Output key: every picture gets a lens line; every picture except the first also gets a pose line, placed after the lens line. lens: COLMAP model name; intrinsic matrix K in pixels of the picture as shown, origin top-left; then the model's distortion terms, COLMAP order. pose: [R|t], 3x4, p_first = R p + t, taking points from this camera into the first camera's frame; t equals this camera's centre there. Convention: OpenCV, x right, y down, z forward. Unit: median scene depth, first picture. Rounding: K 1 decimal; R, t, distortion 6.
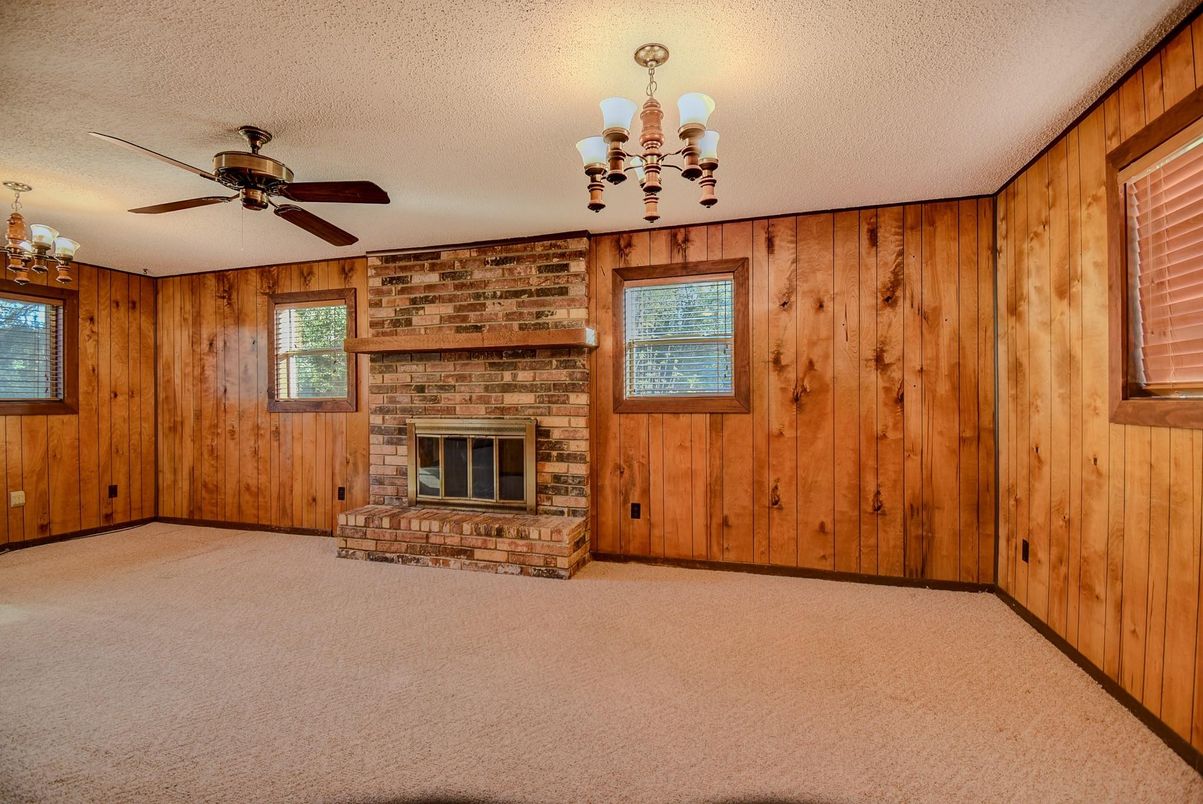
lens RADIAL K [[540.6, 0, 603.4], [0, 540.6, 403.9], [0, 0, 1]] dist [-0.000831, -0.001834]
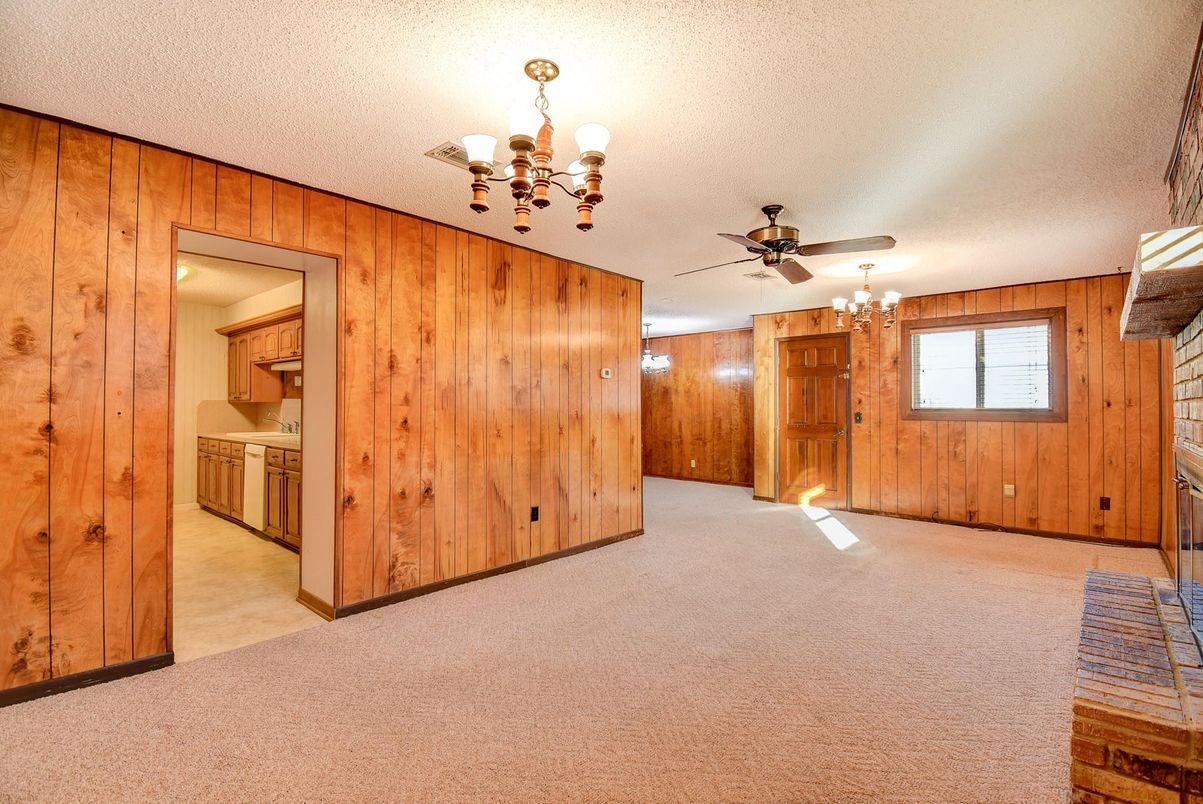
lens RADIAL K [[540.6, 0, 594.0], [0, 540.6, 404.3], [0, 0, 1]] dist [-0.000831, -0.001834]
pose [[-0.428743, -0.009116, -0.903381, 0.433293], [-0.004882, 0.999958, -0.007774, -0.005007], [0.903414, 0.001077, -0.428769, 0.701620]]
